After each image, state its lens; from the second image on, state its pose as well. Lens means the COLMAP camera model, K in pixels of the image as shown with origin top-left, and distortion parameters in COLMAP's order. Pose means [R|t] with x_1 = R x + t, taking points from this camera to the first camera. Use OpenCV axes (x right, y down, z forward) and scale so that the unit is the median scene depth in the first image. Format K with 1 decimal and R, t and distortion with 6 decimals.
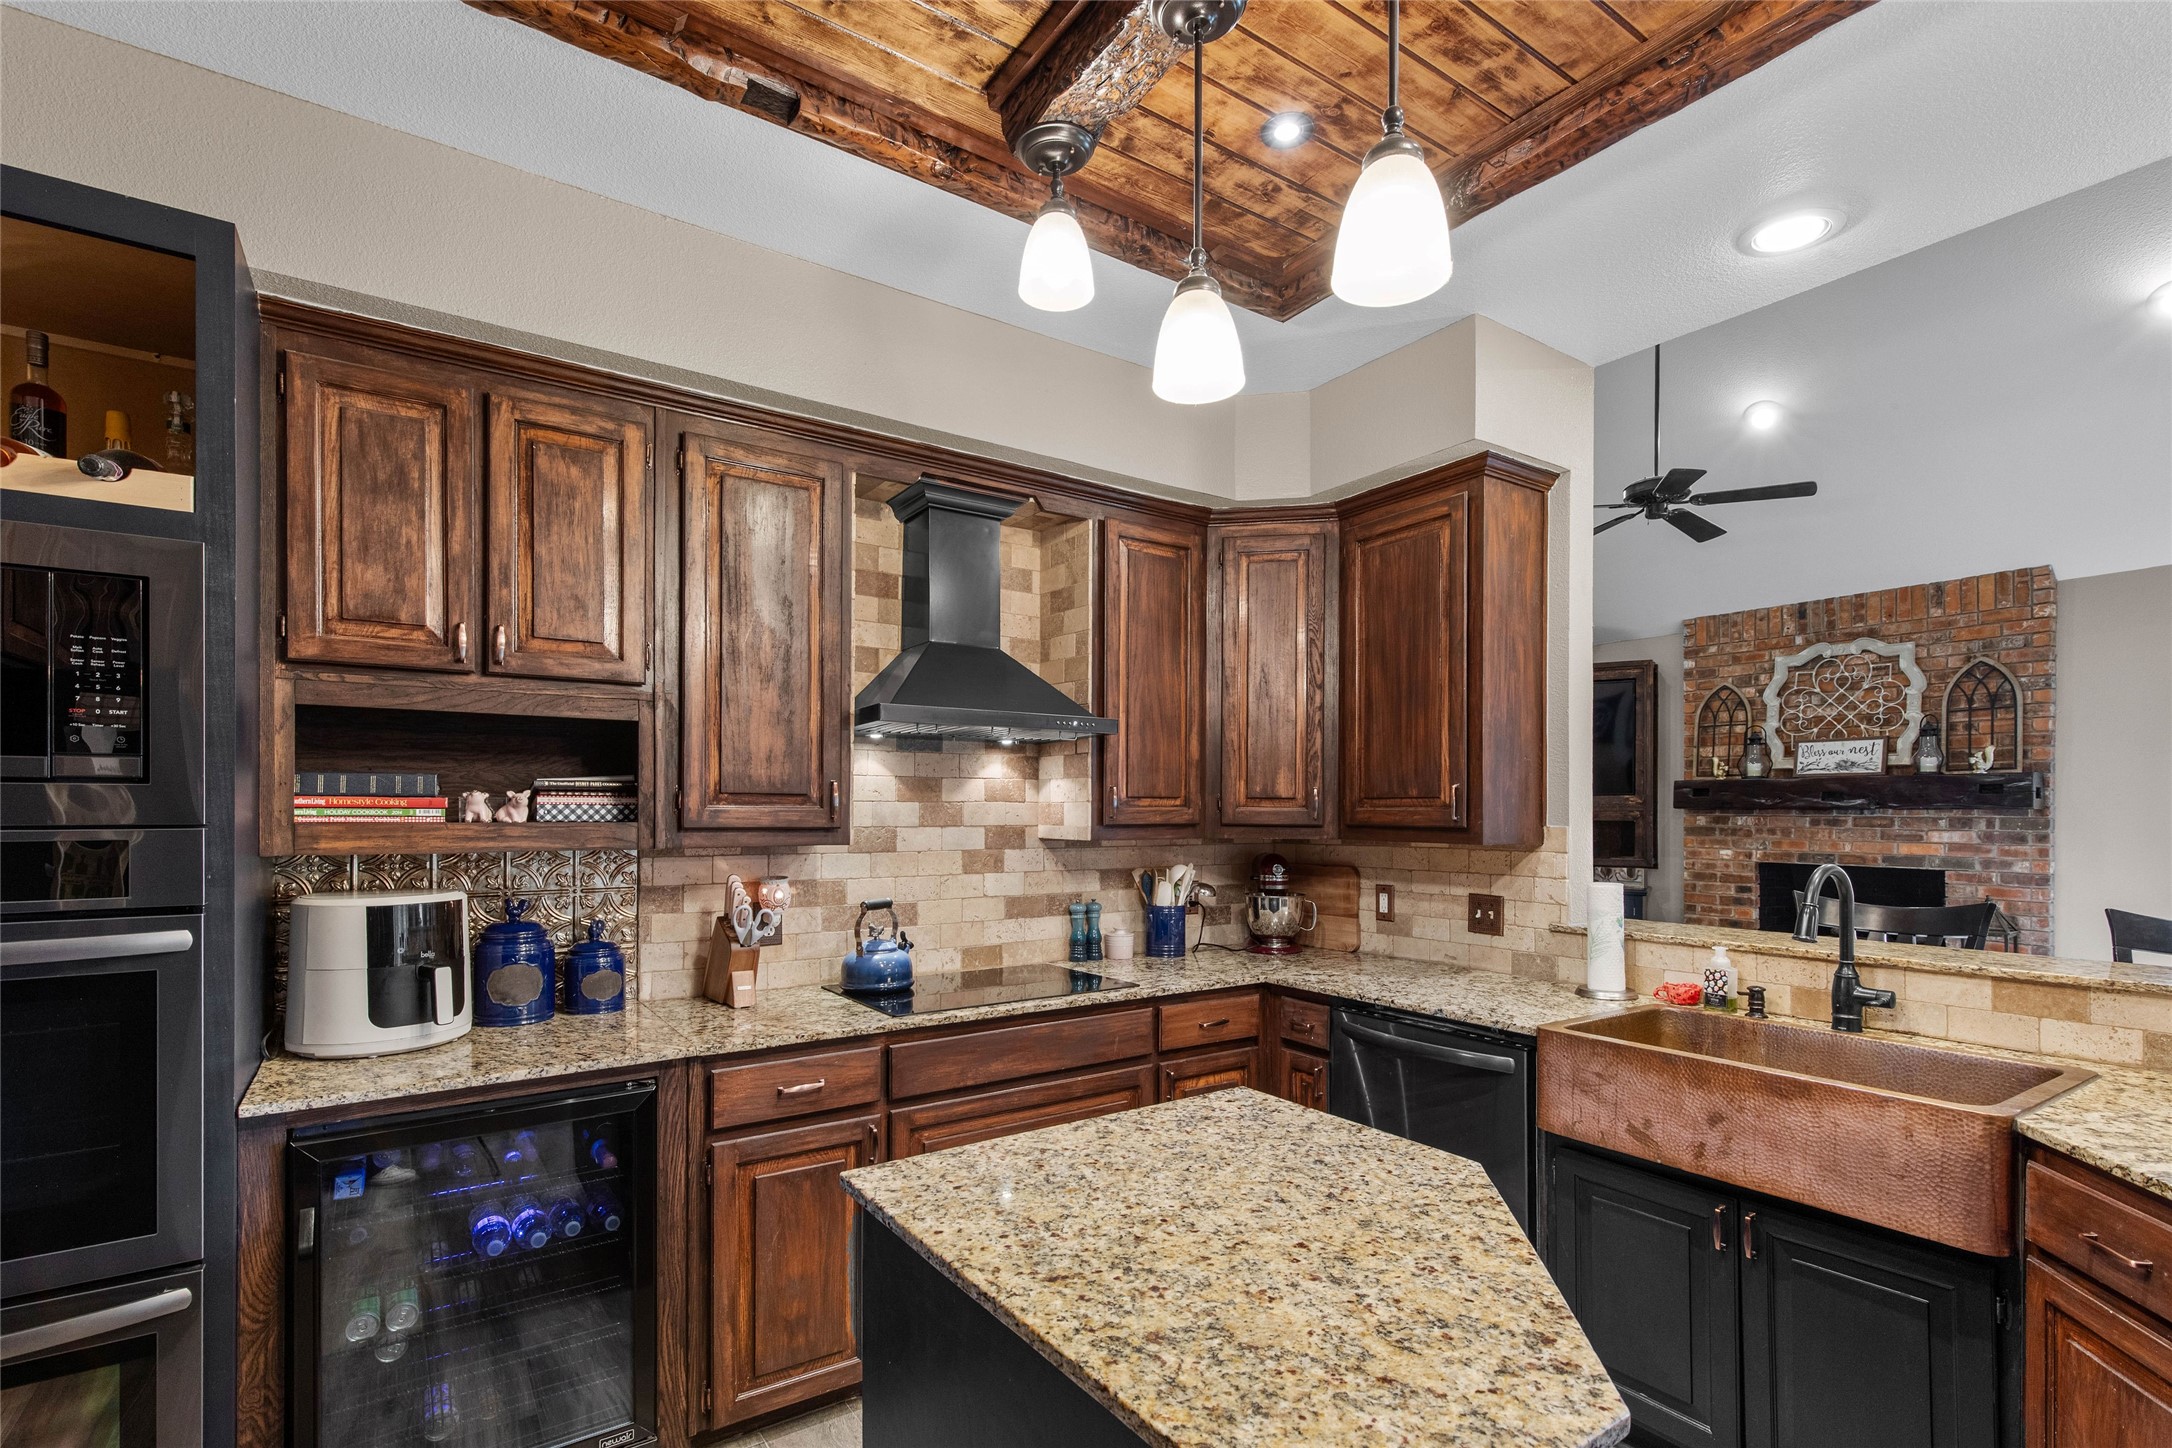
lens RADIAL K [[992.2, 0, 1107.7], [0, 992.2, 806.8], [0, 0, 1]] dist [0.012167, -0.000495]
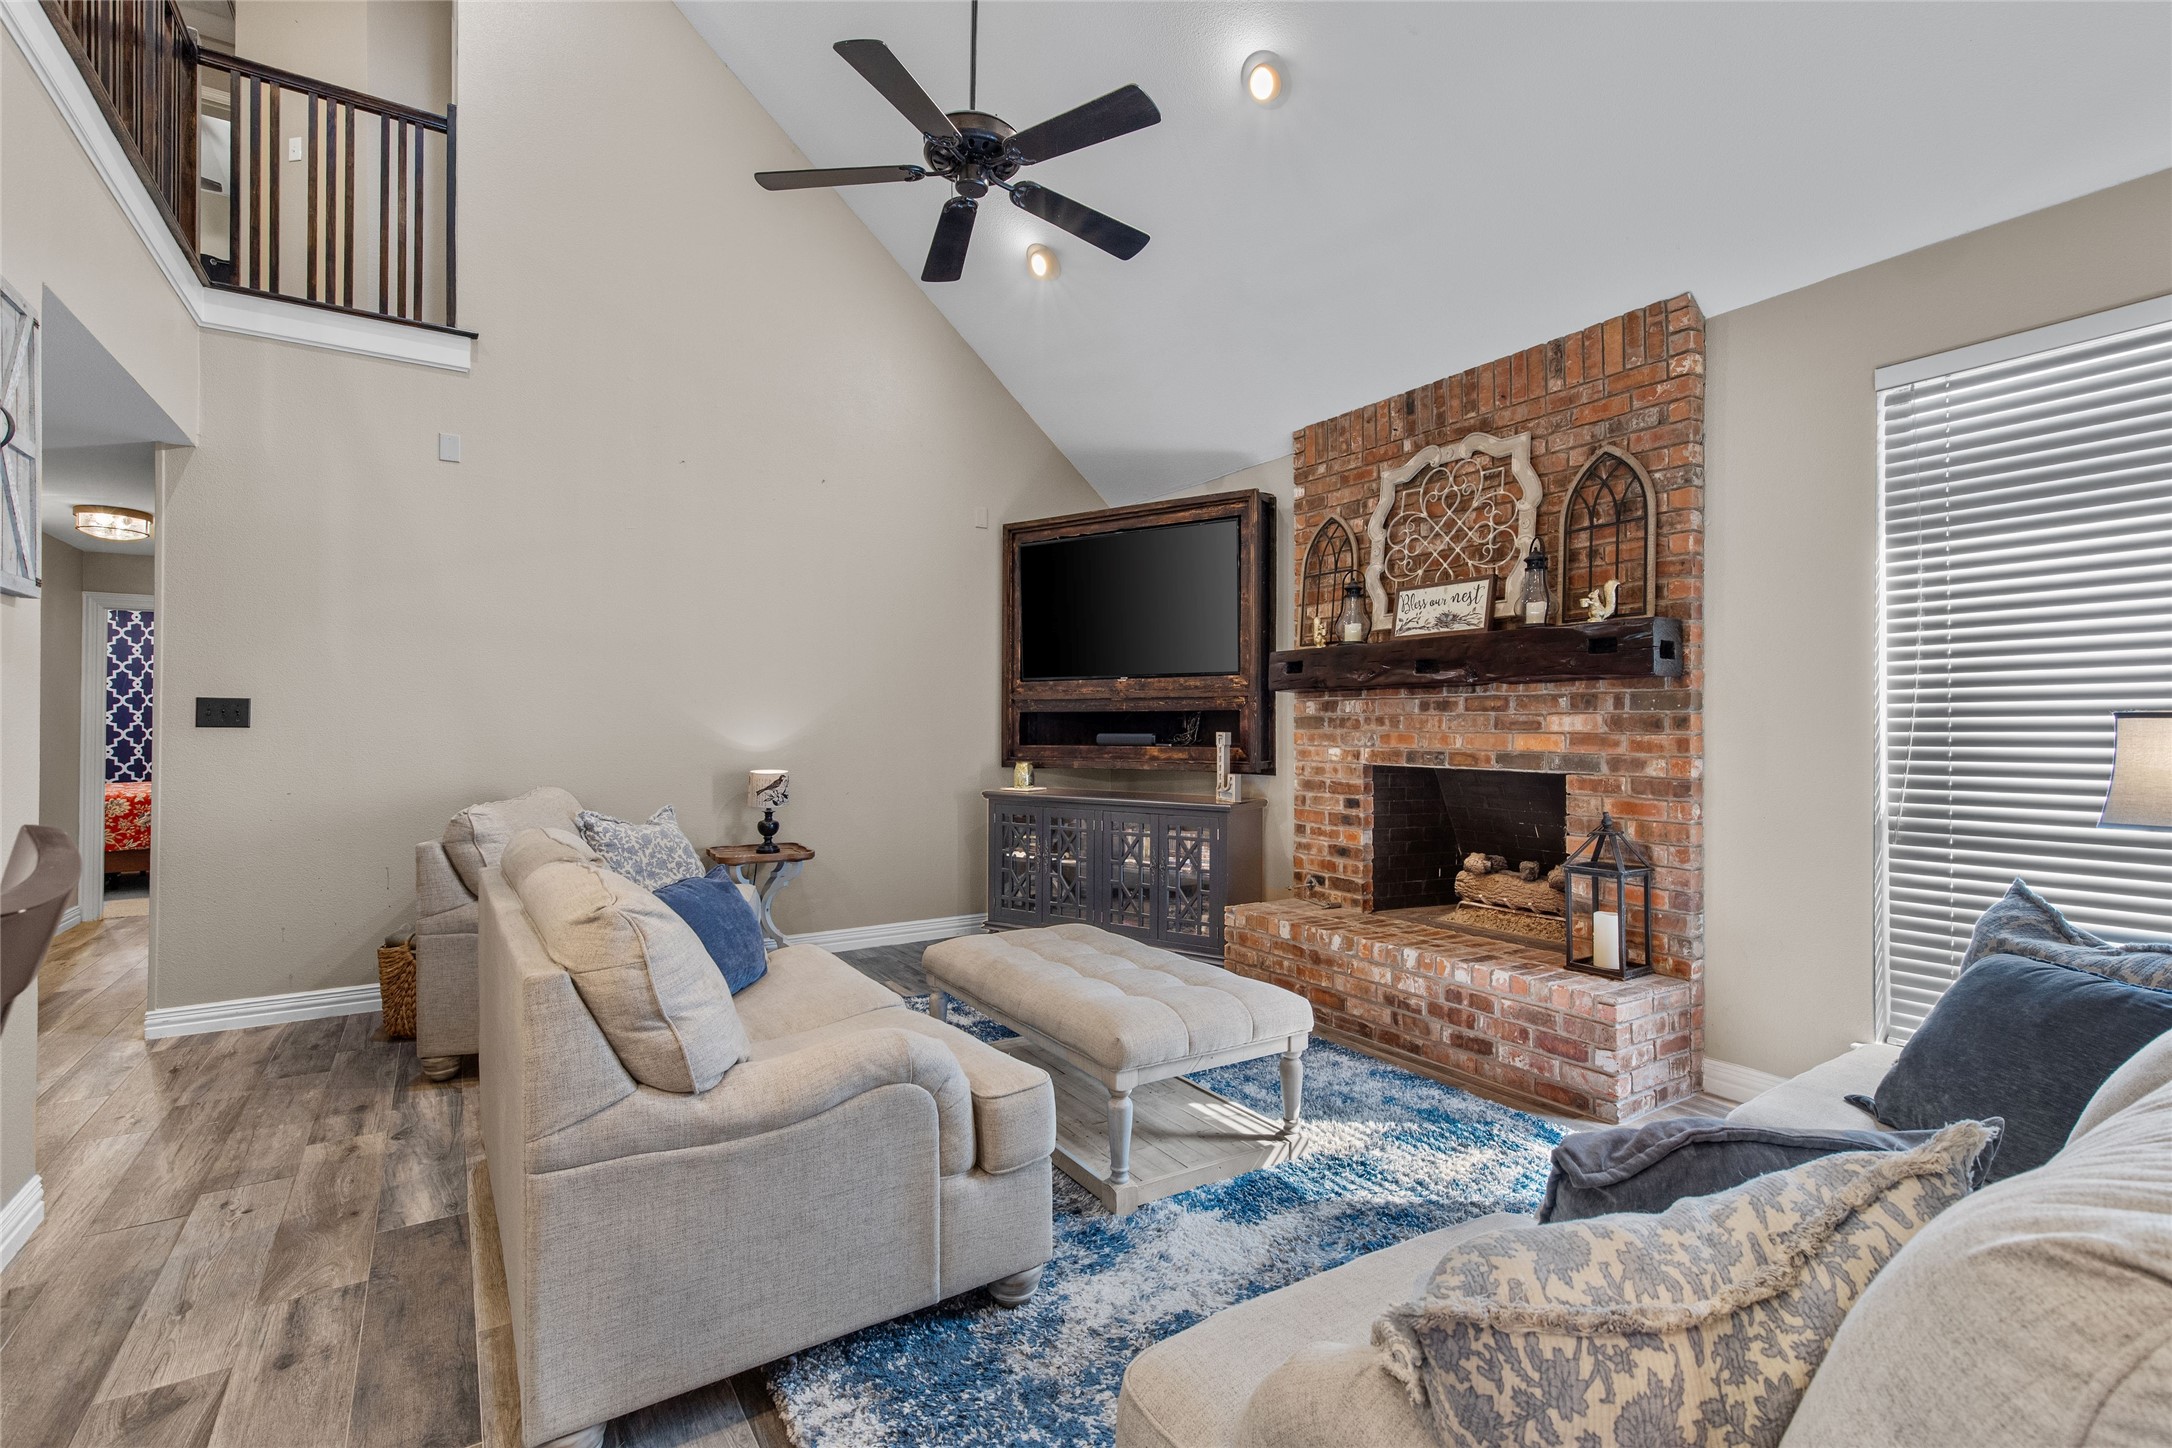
lens RADIAL K [[992.2, 0, 1049.9], [0, 992.2, 717.6], [0, 0, 1]] dist [0.012167, -0.000495]
pose [[0.999708, -0.007249, -0.023042, 0.491516], [0.007243, 0.999974, -0.000335, 0.022979], [0.023044, 0.000169, 0.999734, 0.322350]]
